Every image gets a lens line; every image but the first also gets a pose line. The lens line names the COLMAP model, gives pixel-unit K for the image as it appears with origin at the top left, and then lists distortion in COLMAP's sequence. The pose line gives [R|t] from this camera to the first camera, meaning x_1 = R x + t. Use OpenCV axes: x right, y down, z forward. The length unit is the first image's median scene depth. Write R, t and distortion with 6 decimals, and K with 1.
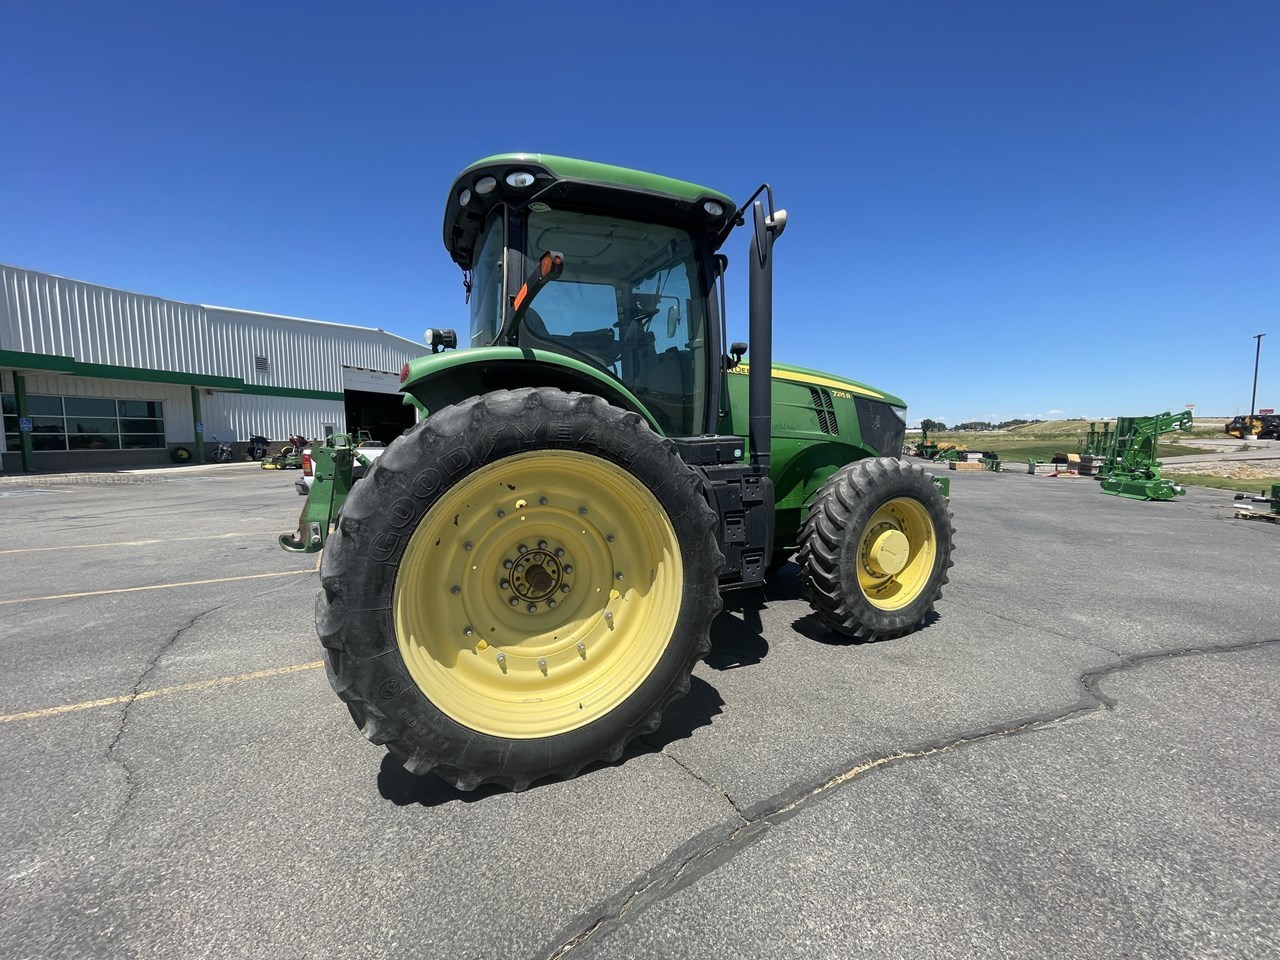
lens RADIAL K [[525.4, 0, 641.3], [0, 525.4, 476.8], [0, 0, 1]] dist [-0.003934, 0.000121]
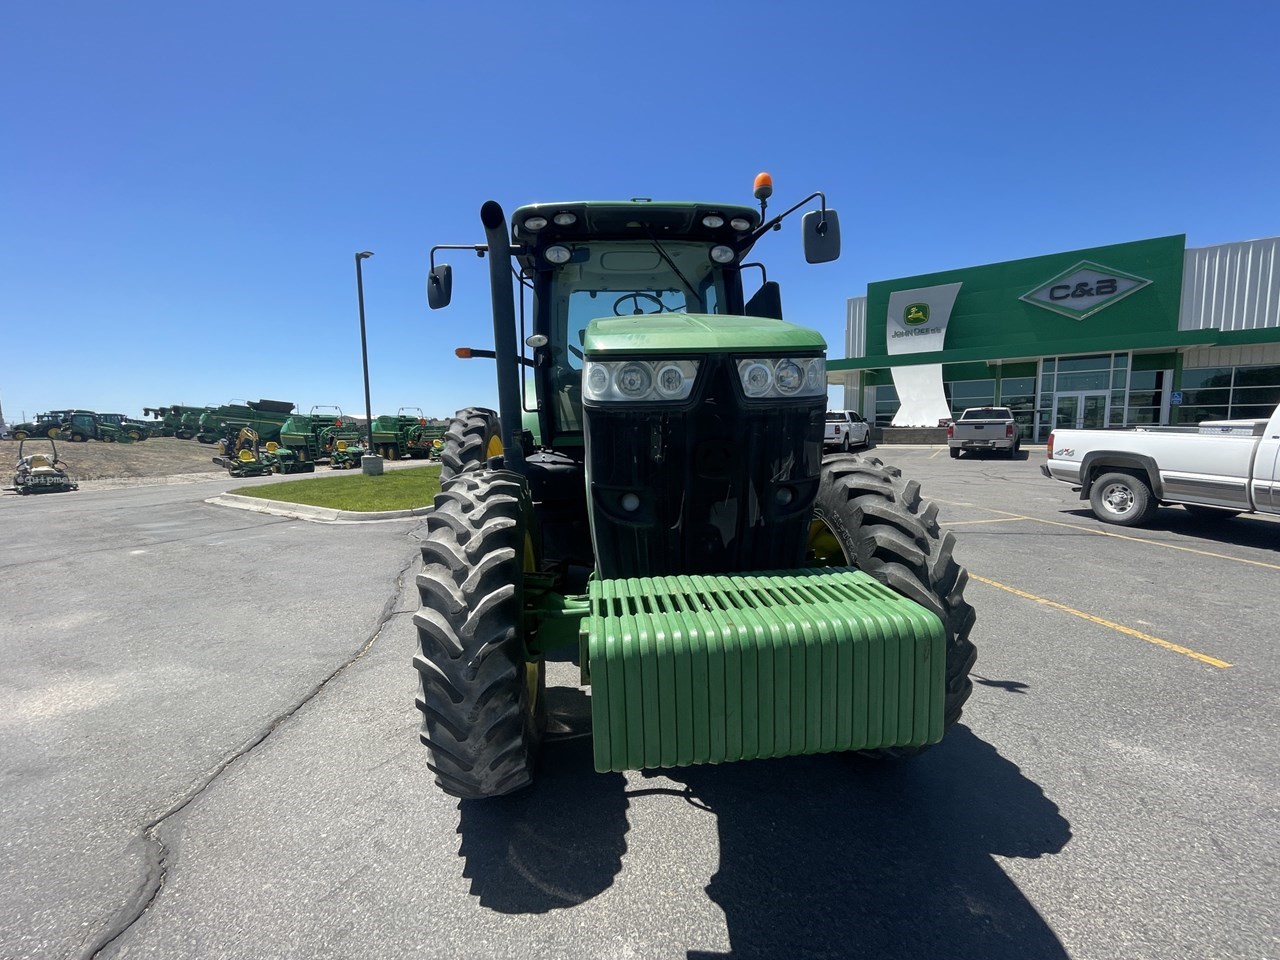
lens RADIAL K [[525.4, 0, 638.9], [0, 525.4, 476.2], [0, 0, 1]] dist [-0.003934, 0.000121]
pose [[-0.318445, 0.108582, -0.941702, 1.203701], [-0.050710, 0.990044, 0.131304, -0.148059], [0.946584, 0.089567, -0.309769, 1.676212]]
